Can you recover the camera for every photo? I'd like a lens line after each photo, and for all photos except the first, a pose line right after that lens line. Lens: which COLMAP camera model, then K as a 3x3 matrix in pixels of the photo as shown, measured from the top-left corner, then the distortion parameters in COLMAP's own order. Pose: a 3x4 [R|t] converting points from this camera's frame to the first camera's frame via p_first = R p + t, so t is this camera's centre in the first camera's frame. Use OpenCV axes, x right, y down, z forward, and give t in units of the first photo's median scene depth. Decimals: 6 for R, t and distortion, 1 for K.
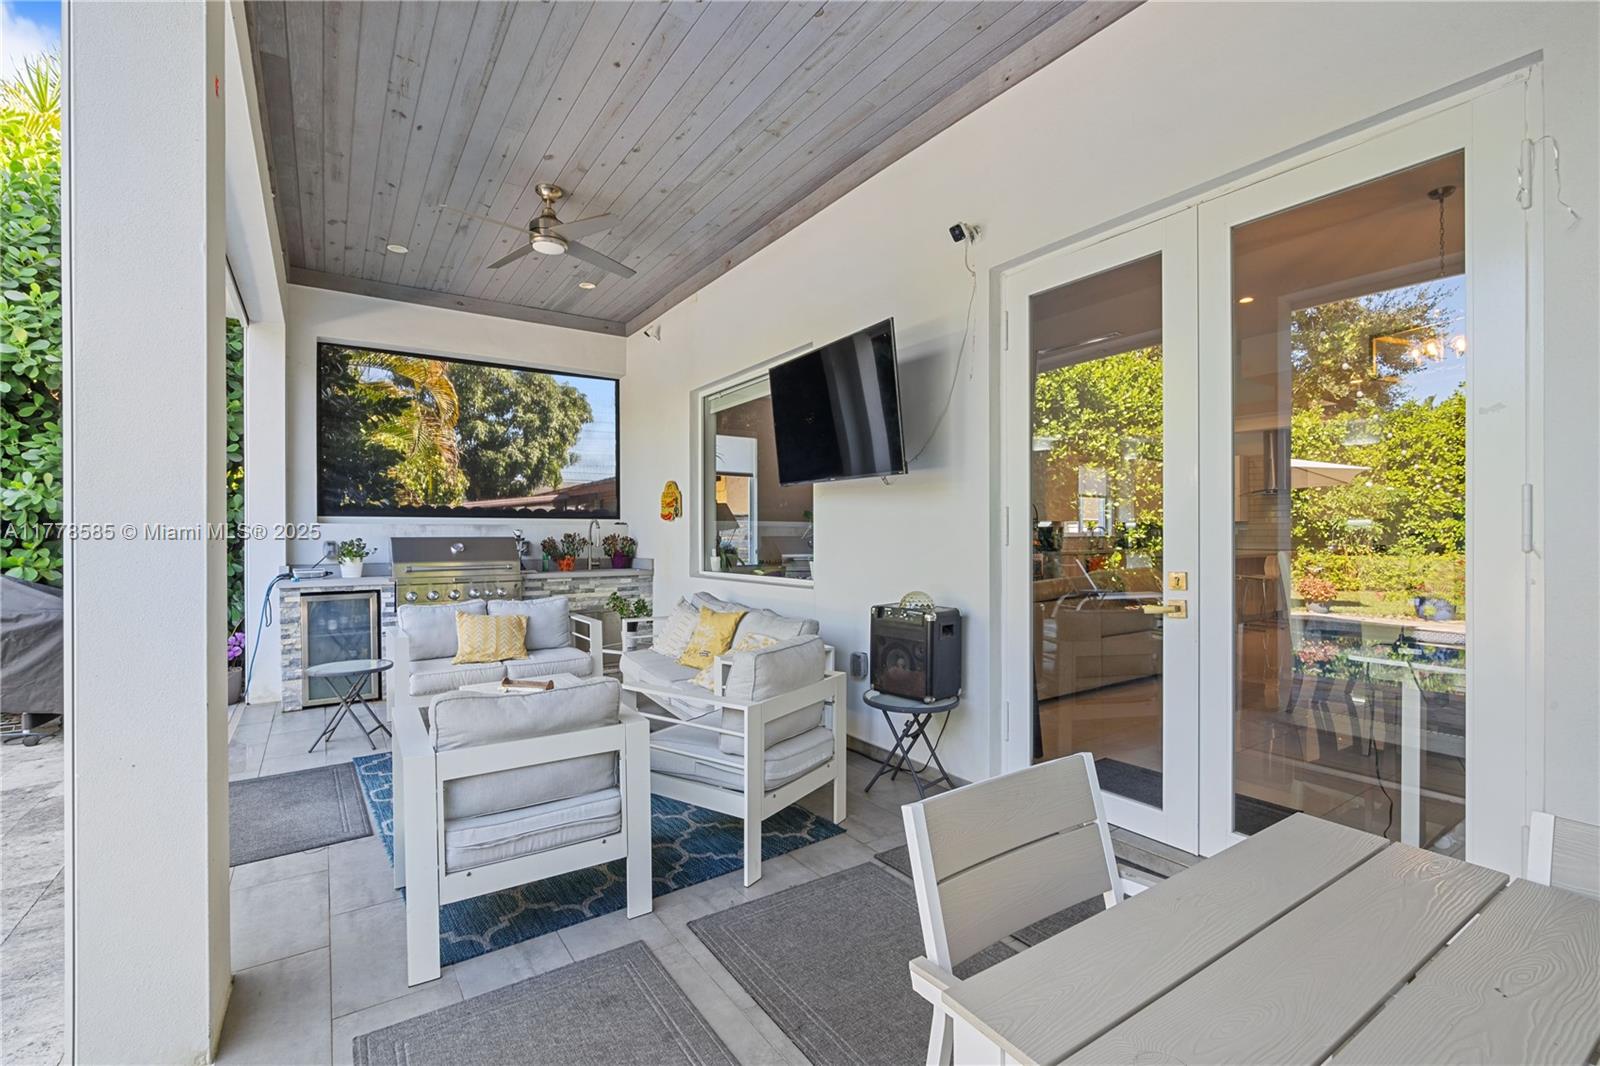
lens RADIAL K [[706.6, 0, 805.8], [0, 706.6, 536.1], [0, 0, 1]] dist [-0.010022, 0.001974]
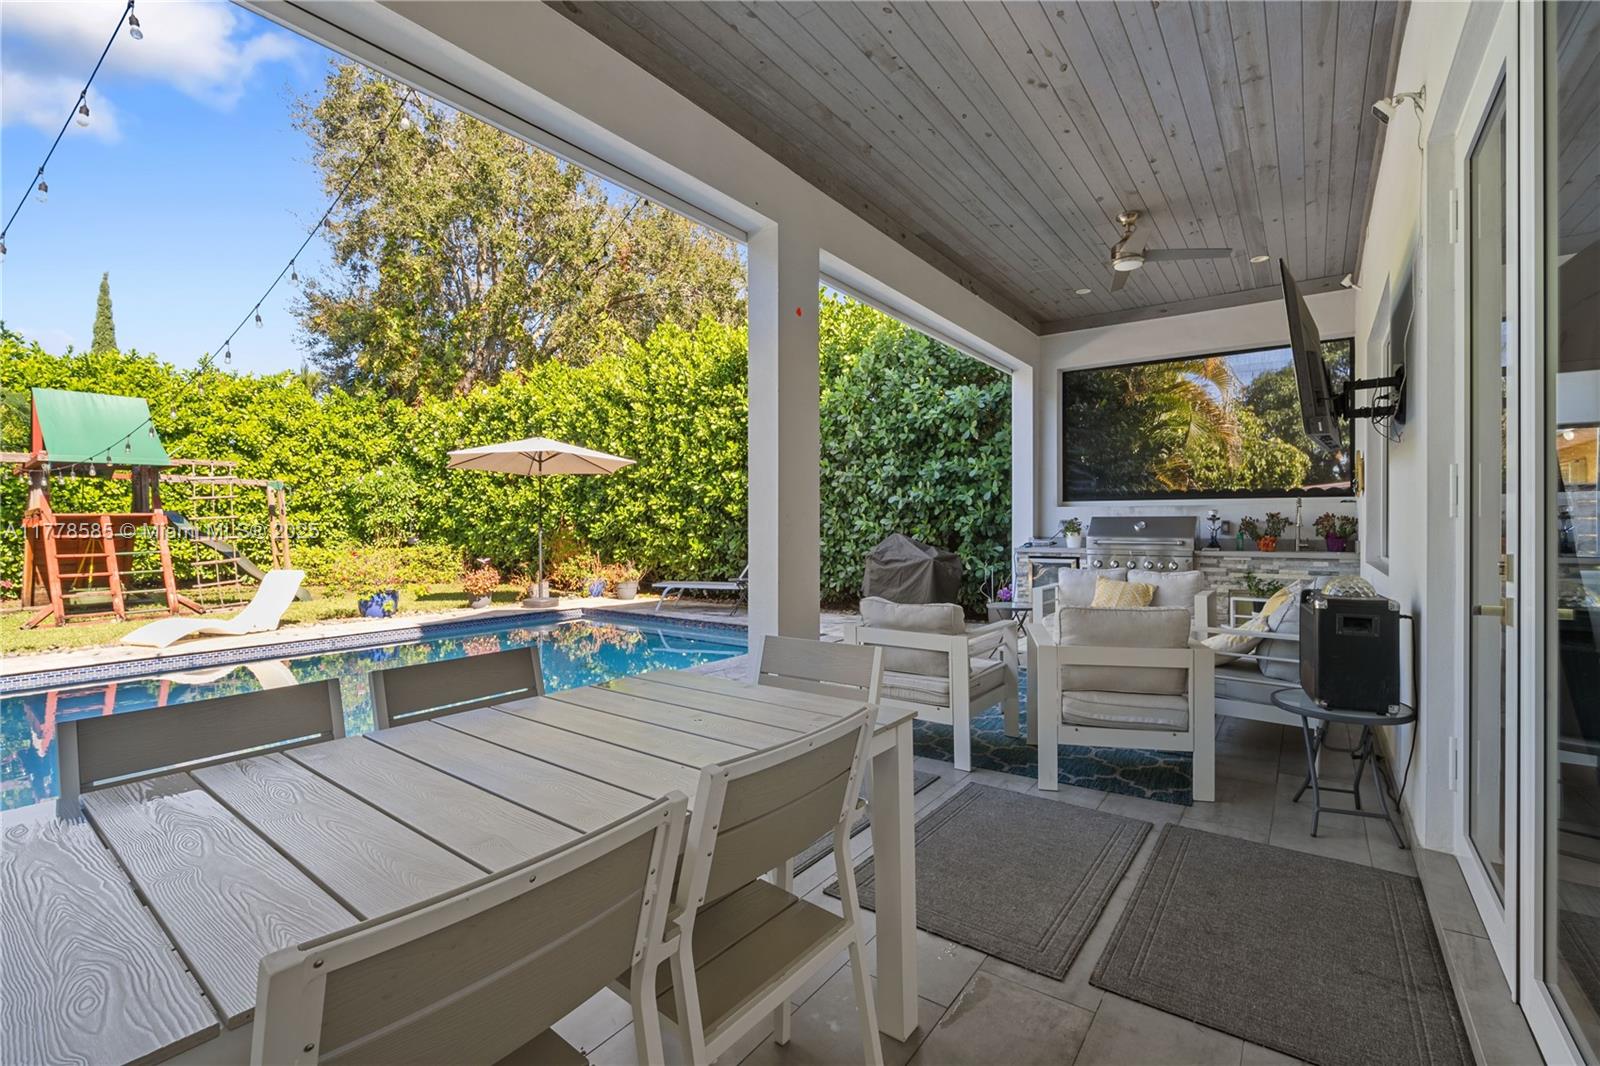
lens RADIAL K [[706.6, 0, 809.0], [0, 706.6, 525.5], [0, 0, 1]] dist [-0.010022, 0.001974]
pose [[0.338853, 0.006187, -0.940819, 0.429998], [-0.001577, 0.999981, 0.006008, 0.010436], [0.940838, -0.000552, 0.338856, 0.087294]]
